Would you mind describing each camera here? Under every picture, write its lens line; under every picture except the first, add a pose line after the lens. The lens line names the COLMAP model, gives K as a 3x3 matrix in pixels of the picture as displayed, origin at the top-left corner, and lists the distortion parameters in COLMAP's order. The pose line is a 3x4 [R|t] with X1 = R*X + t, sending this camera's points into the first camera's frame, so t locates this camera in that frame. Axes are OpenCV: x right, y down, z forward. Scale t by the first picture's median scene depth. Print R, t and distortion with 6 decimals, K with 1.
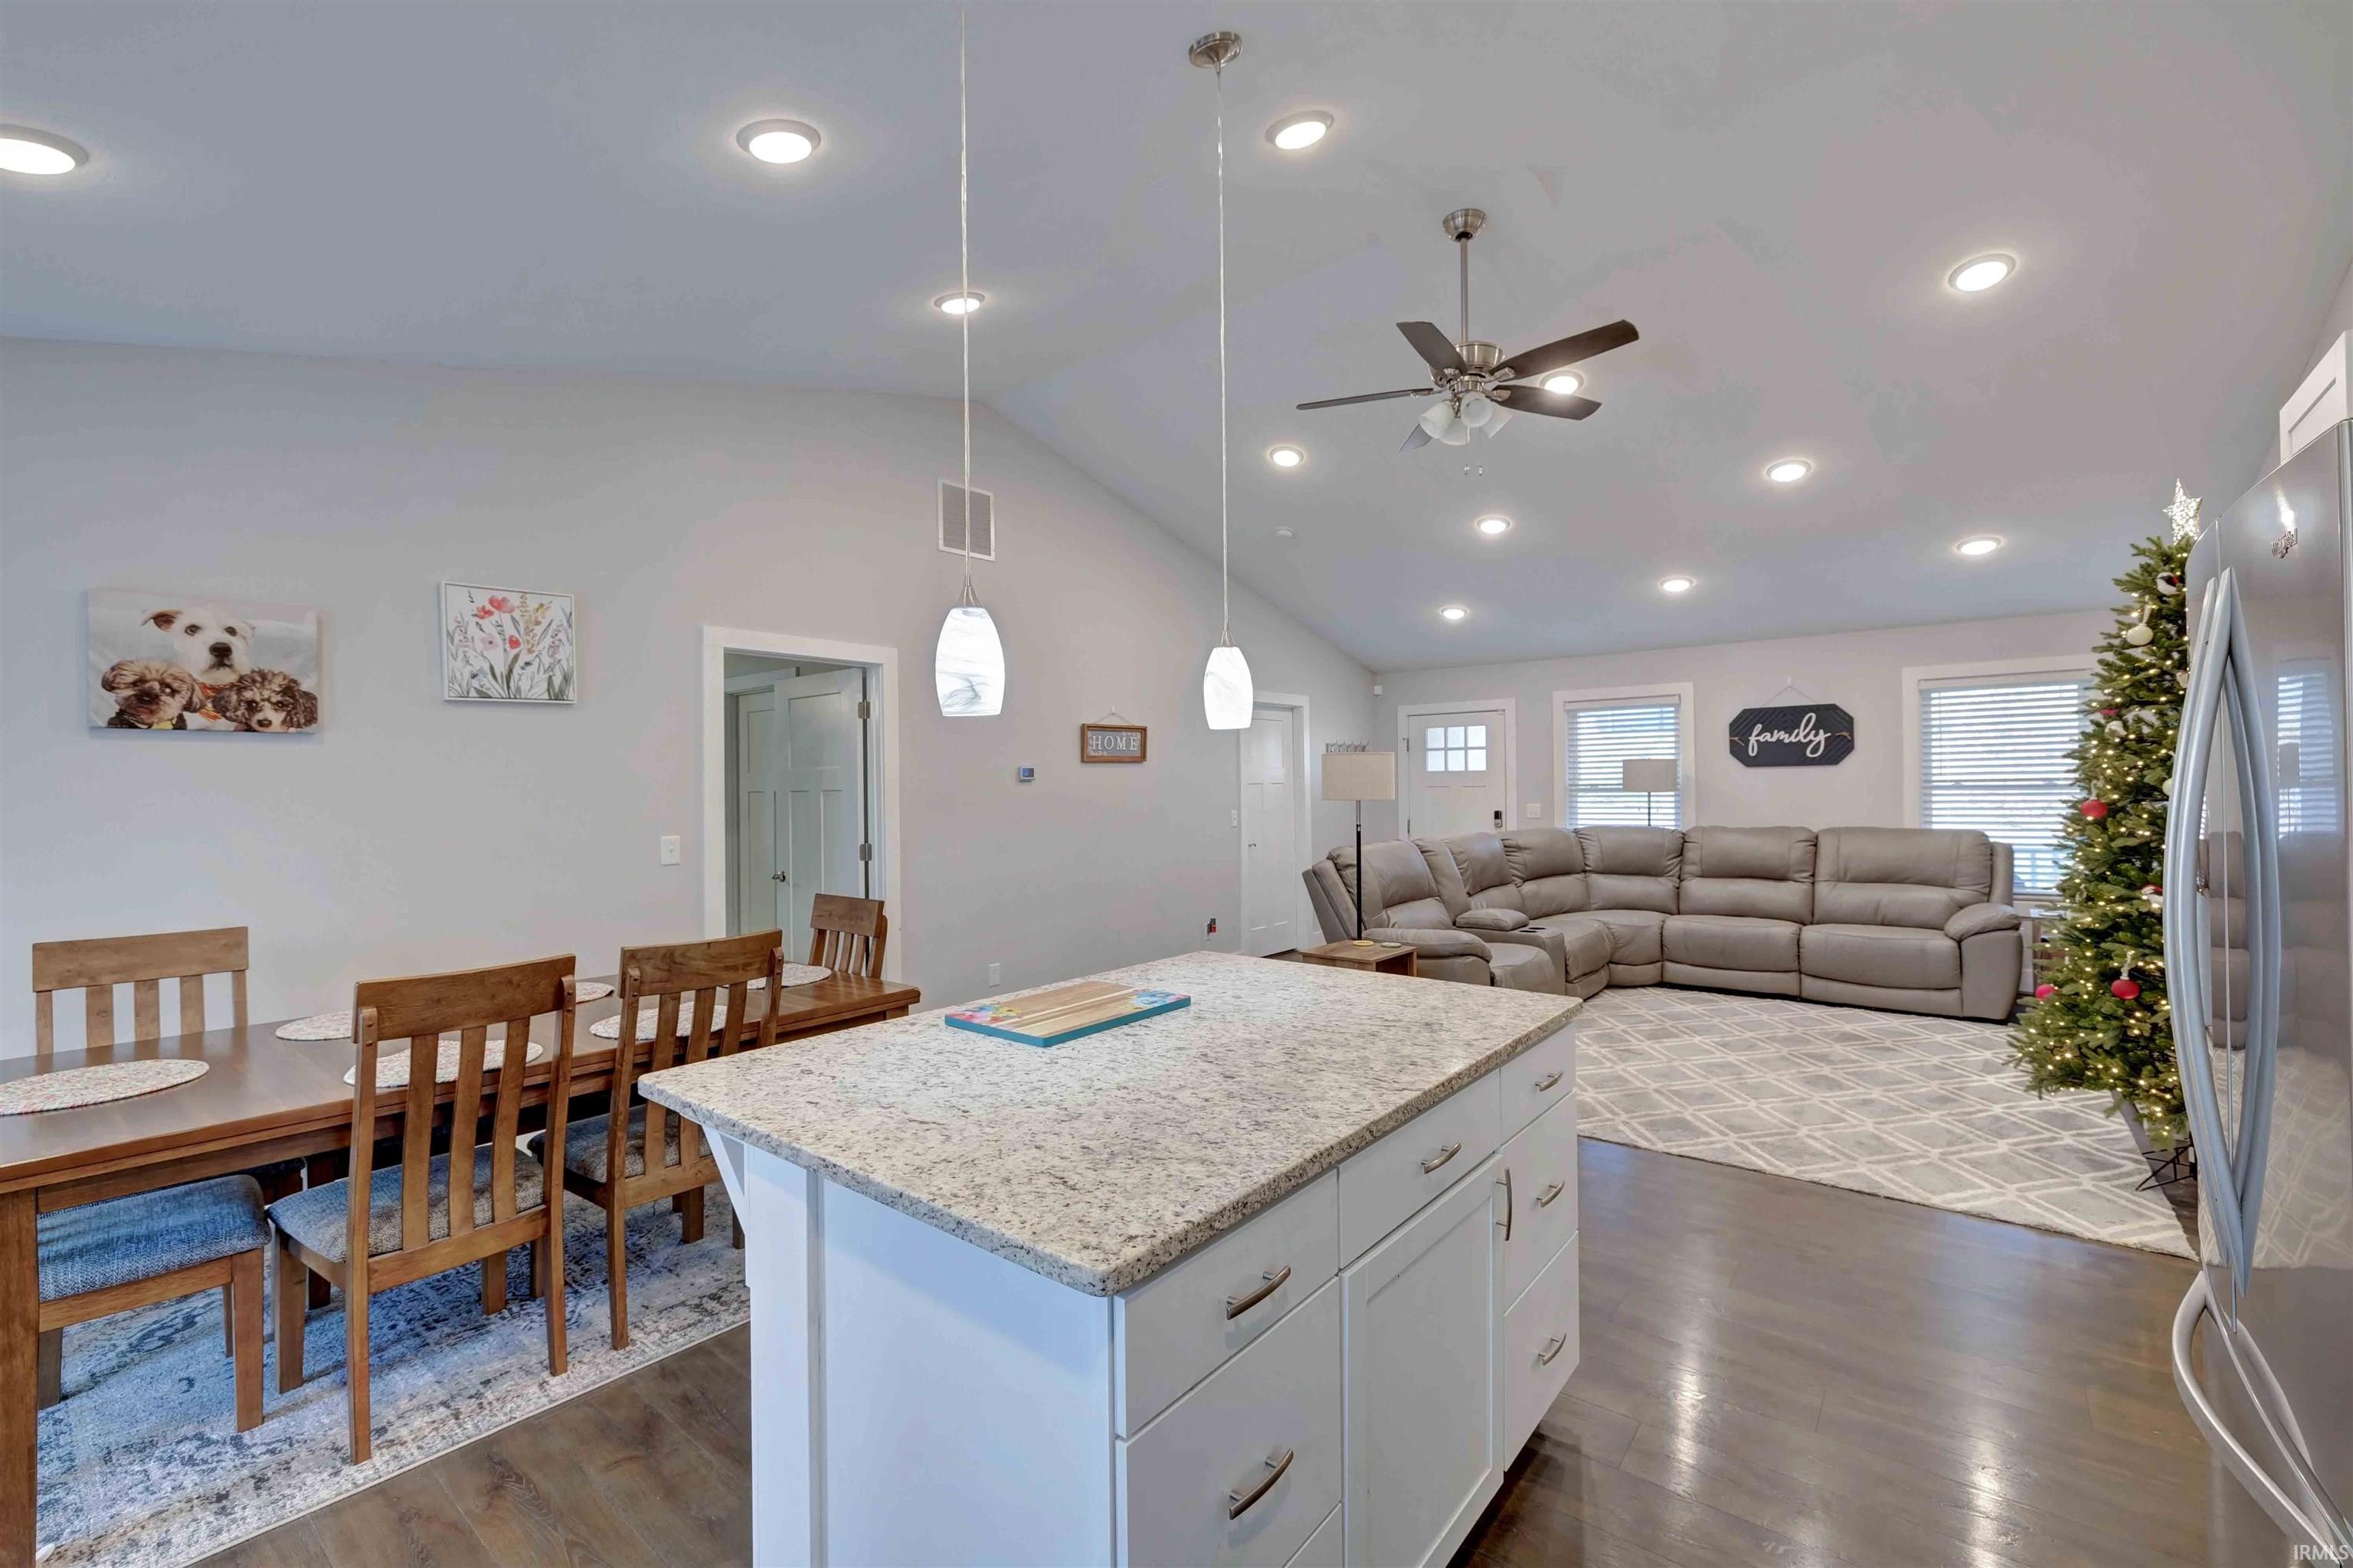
lens RADIAL K [[977.6, 0, 1178.0], [0, 977.6, 779.4], [0, 0, 1]] dist [0.000029, -0.000374]
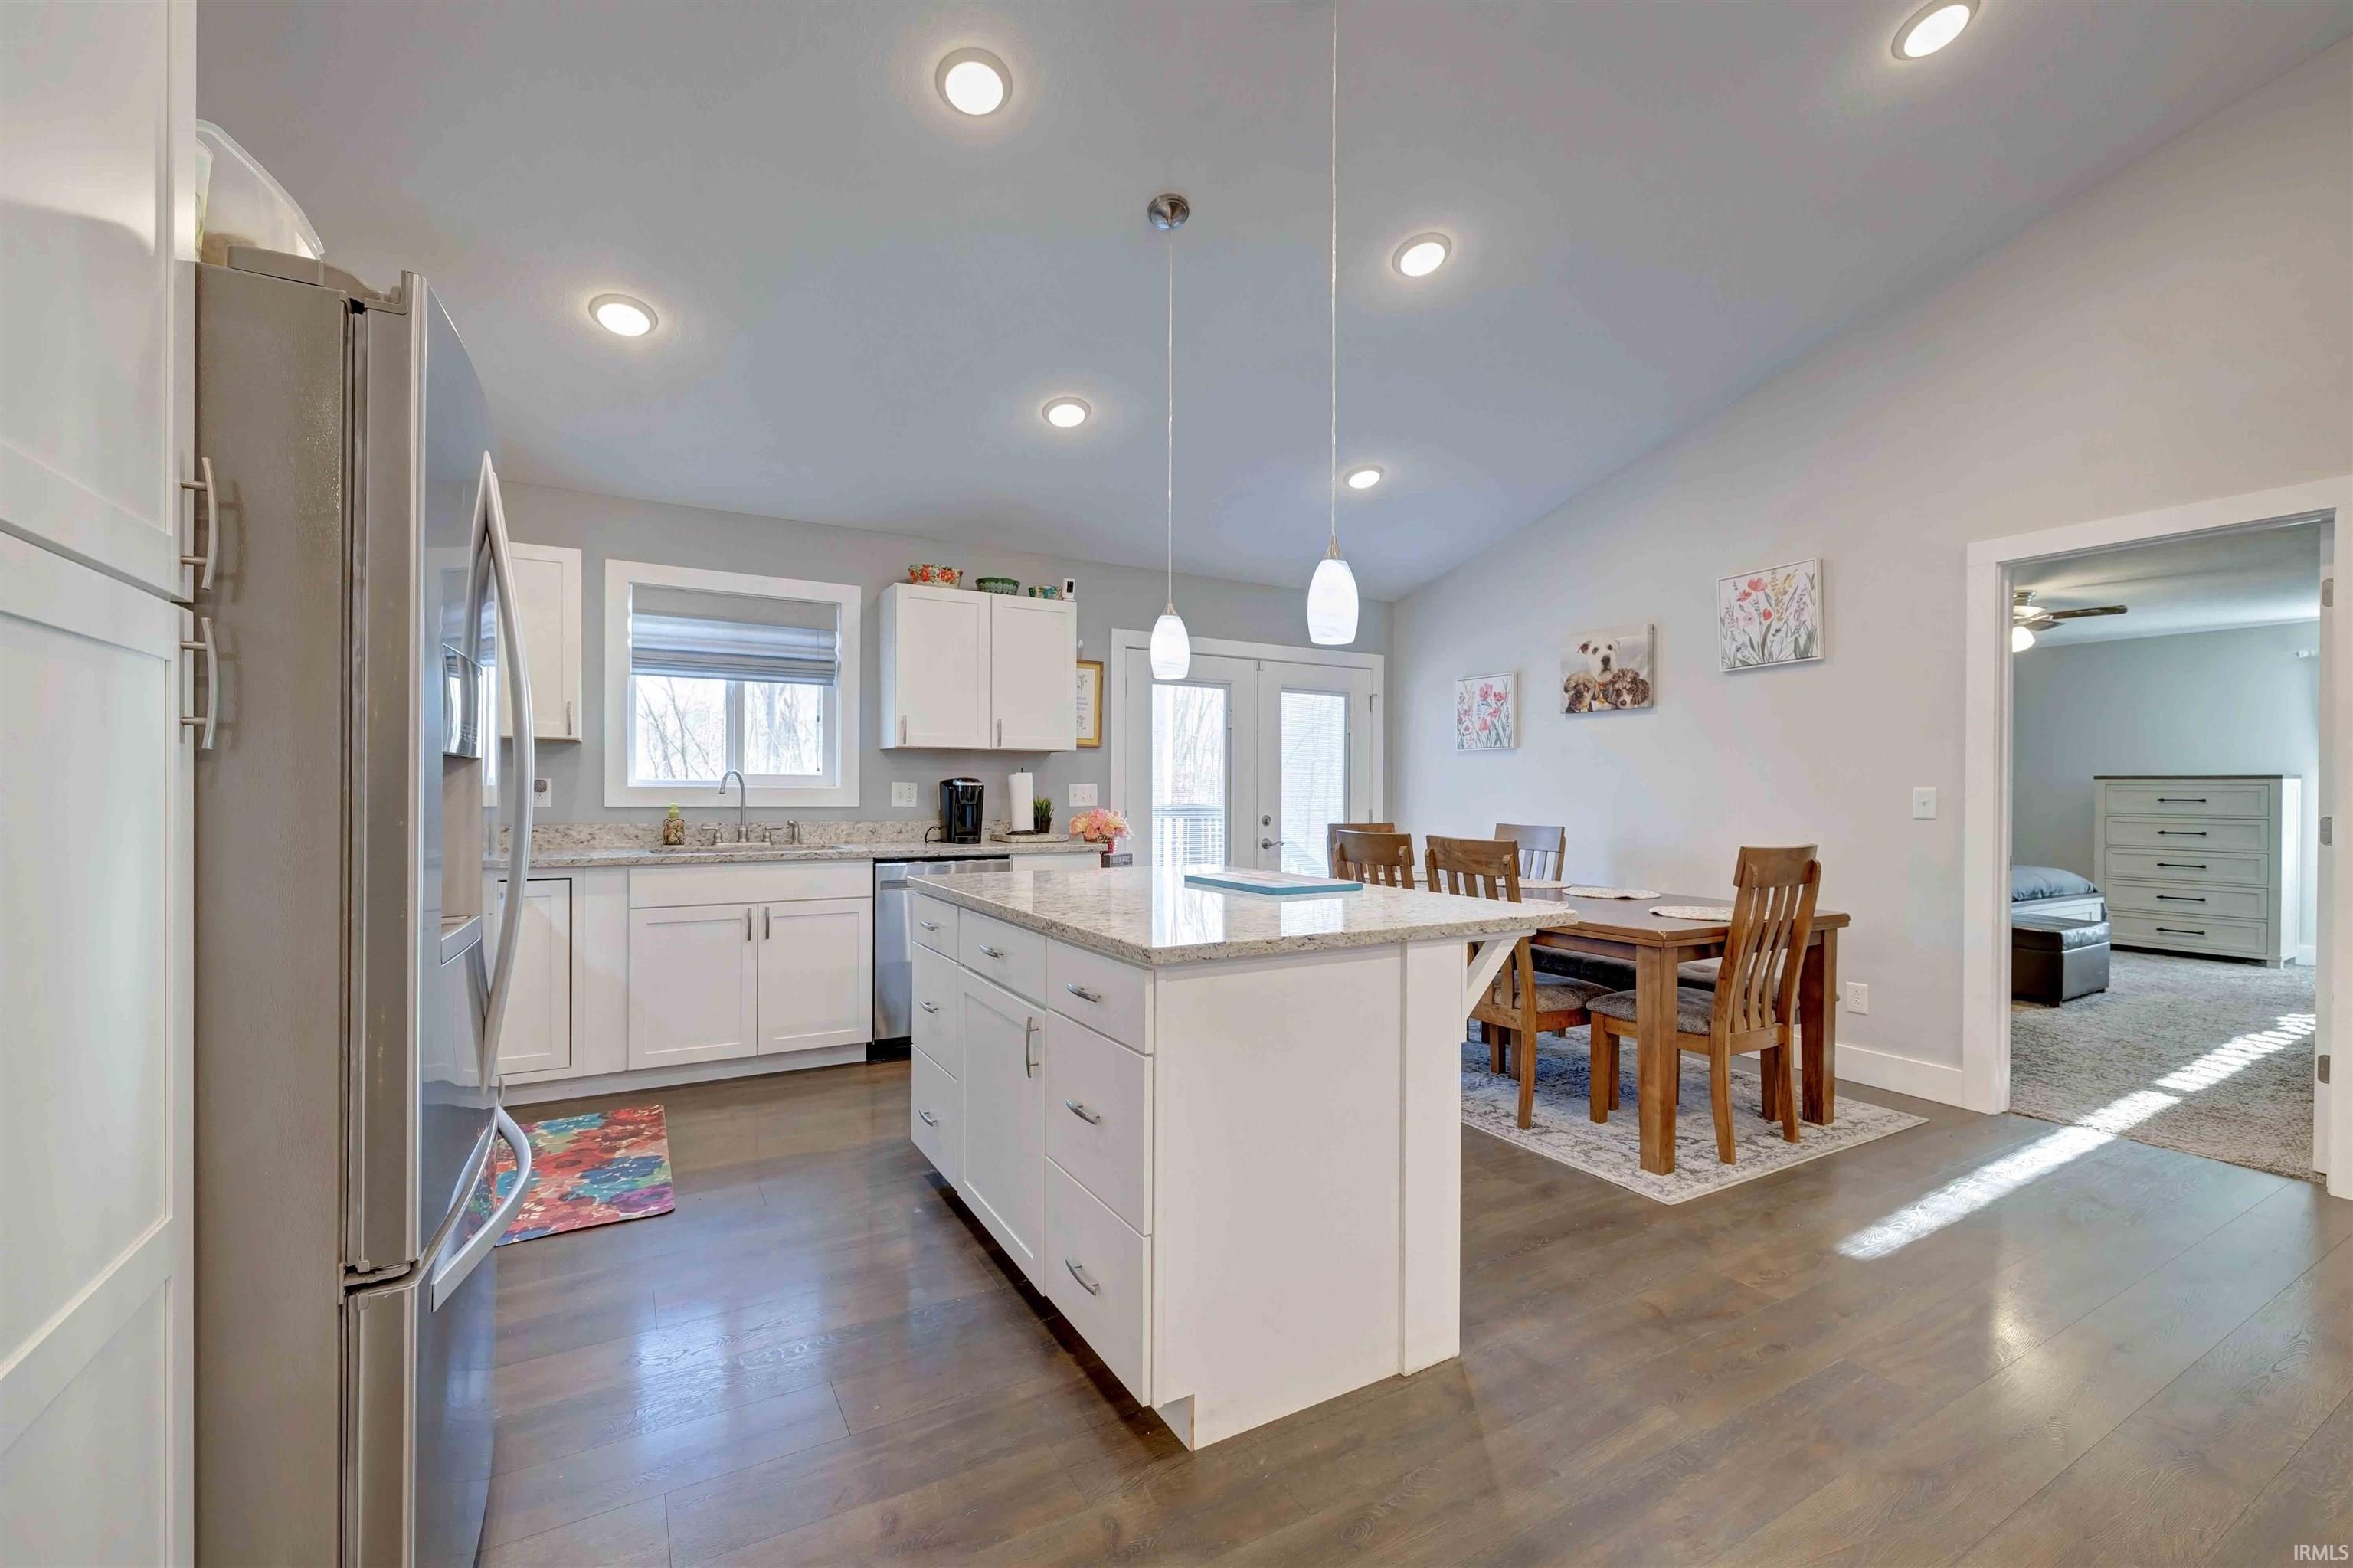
lens RADIAL K [[979.7, 0, 1184.8], [0, 979.7, 792.6], [0, 0, 1]] dist [-0.001863, -0.000189]
pose [[-0.358946, 0.009149, -0.933314, 0.459340], [0.005600, 0.999955, 0.007648, 0.041088], [0.933342, -0.002481, -0.358981, 0.538996]]
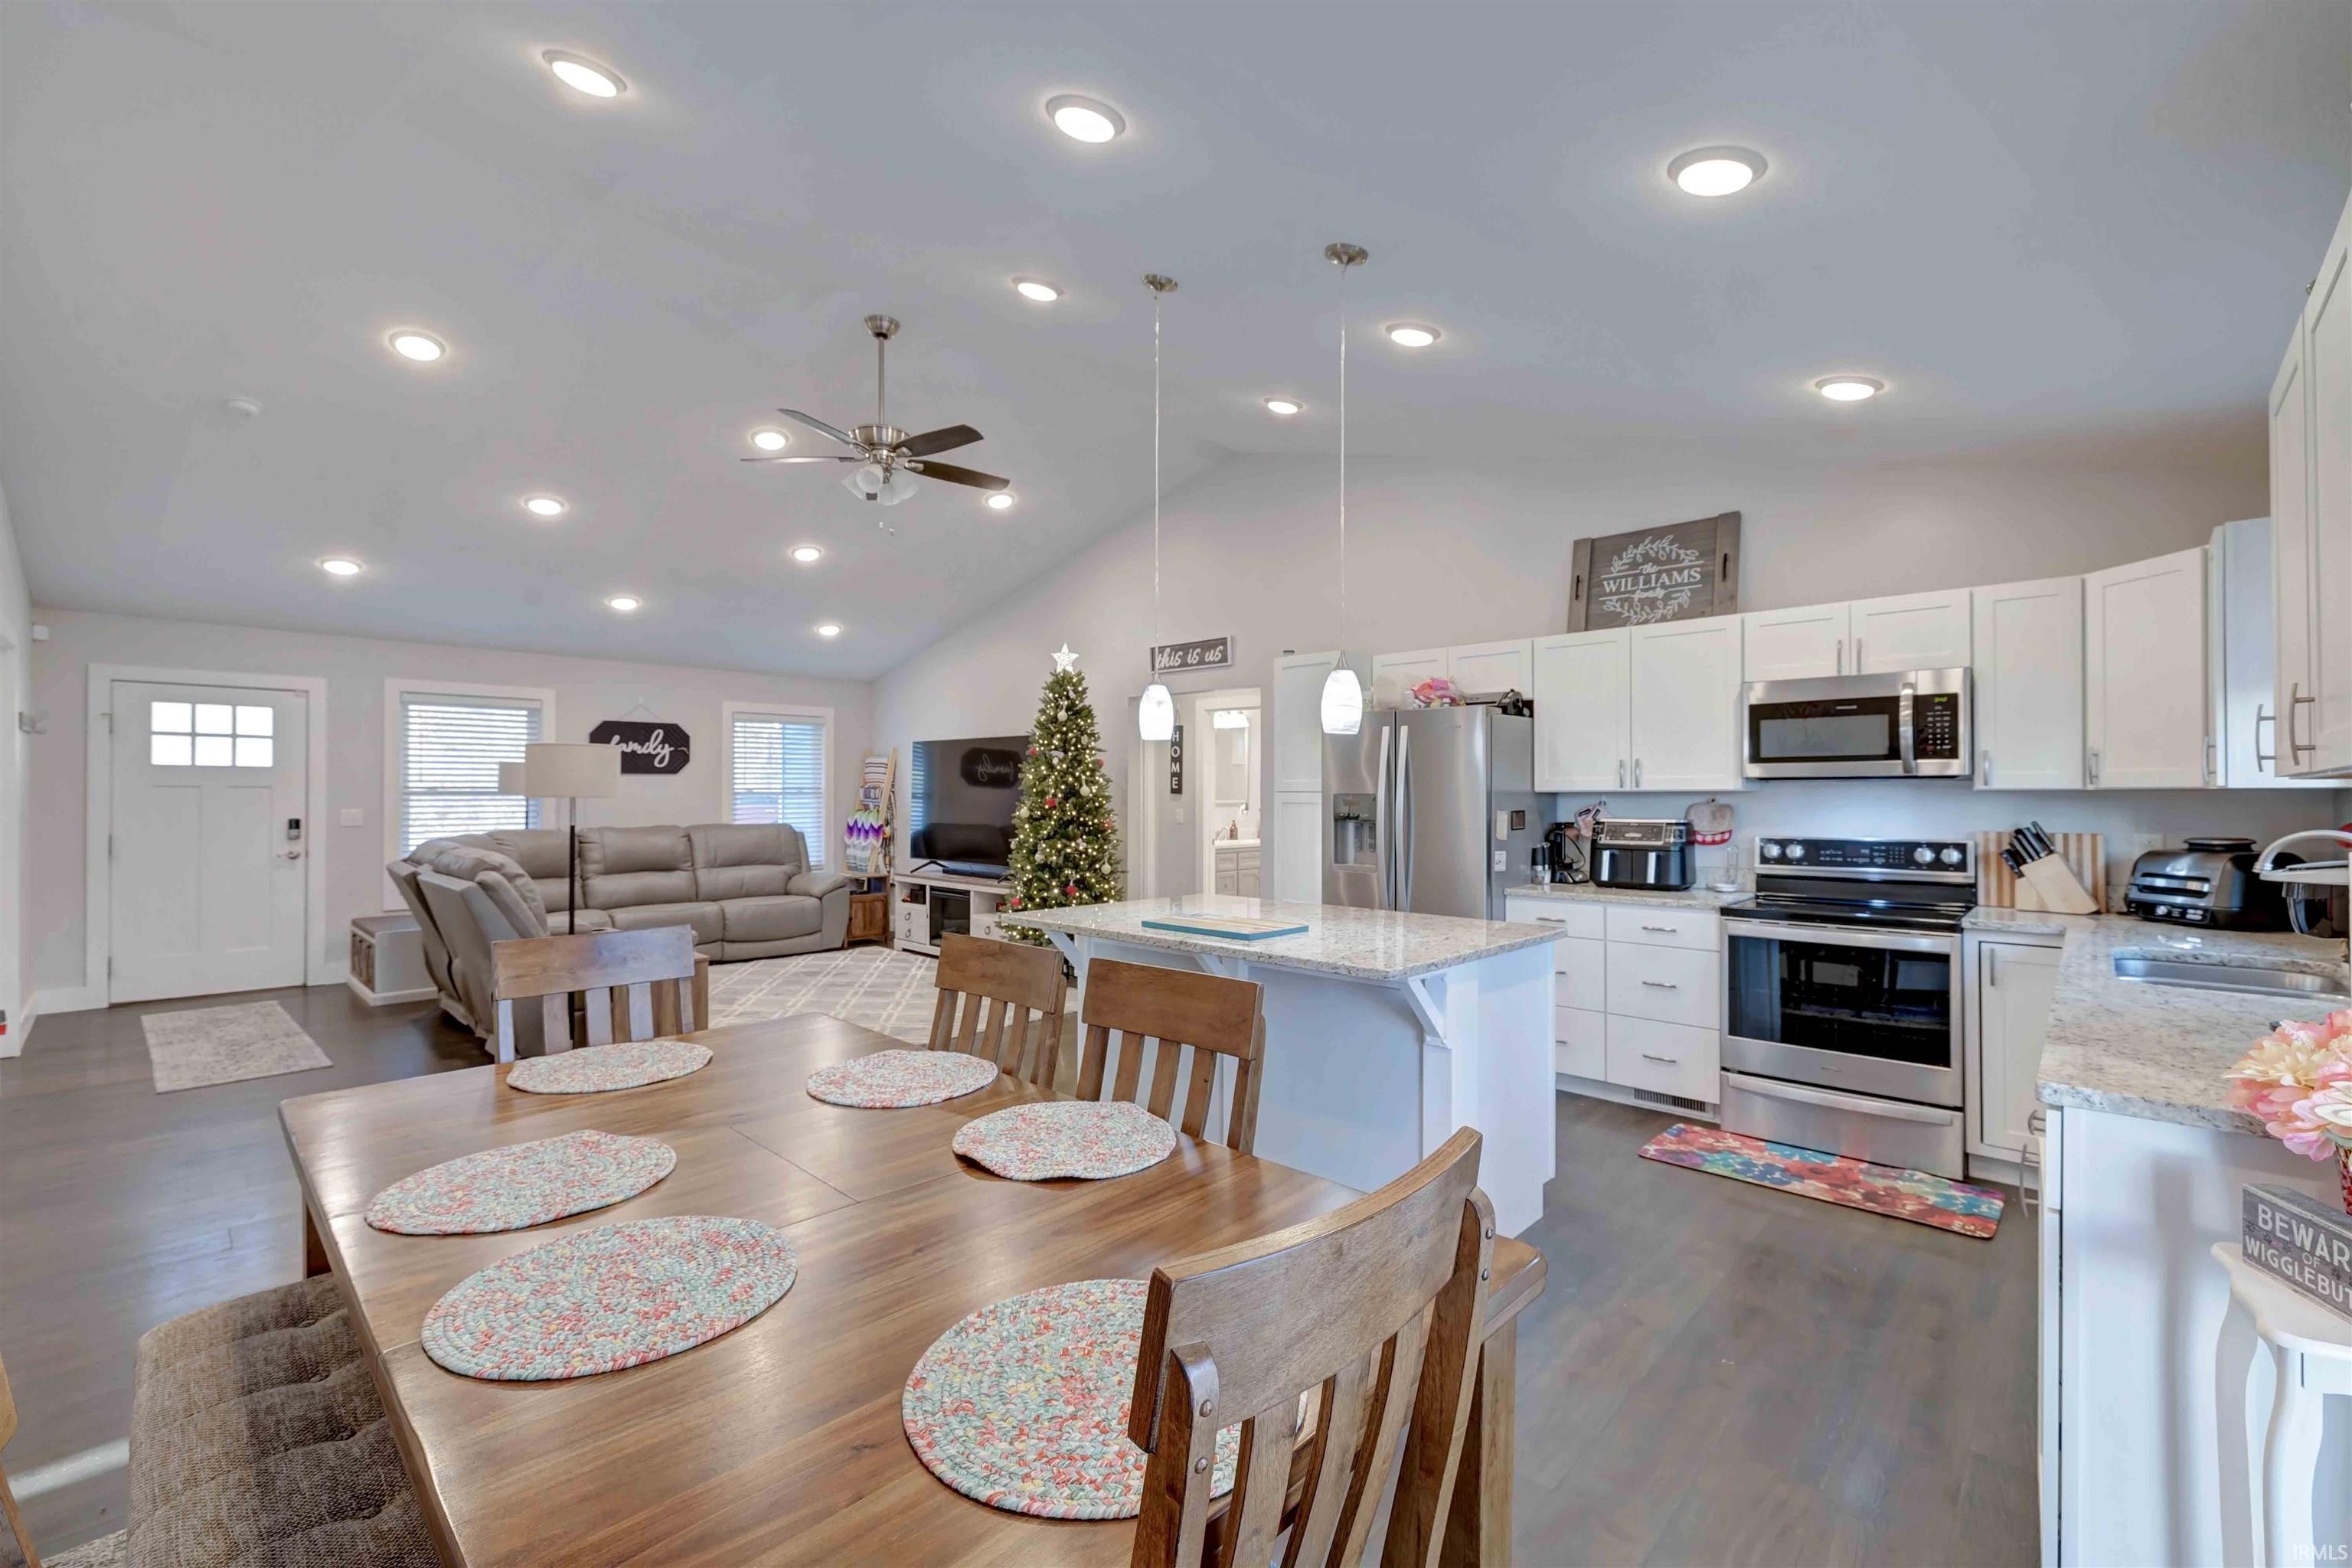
lens RADIAL K [[967.5, 0, 1176.0], [0, 967.5, 784.0], [0, 0, 1]] dist [-0.002039, -0.000697]
pose [[0.078877, 0.021145, 0.996660, -0.622703], [-0.011582, 0.999727, -0.020294, 0.019392], [-0.996817, -0.009943, 0.079100, 0.377832]]
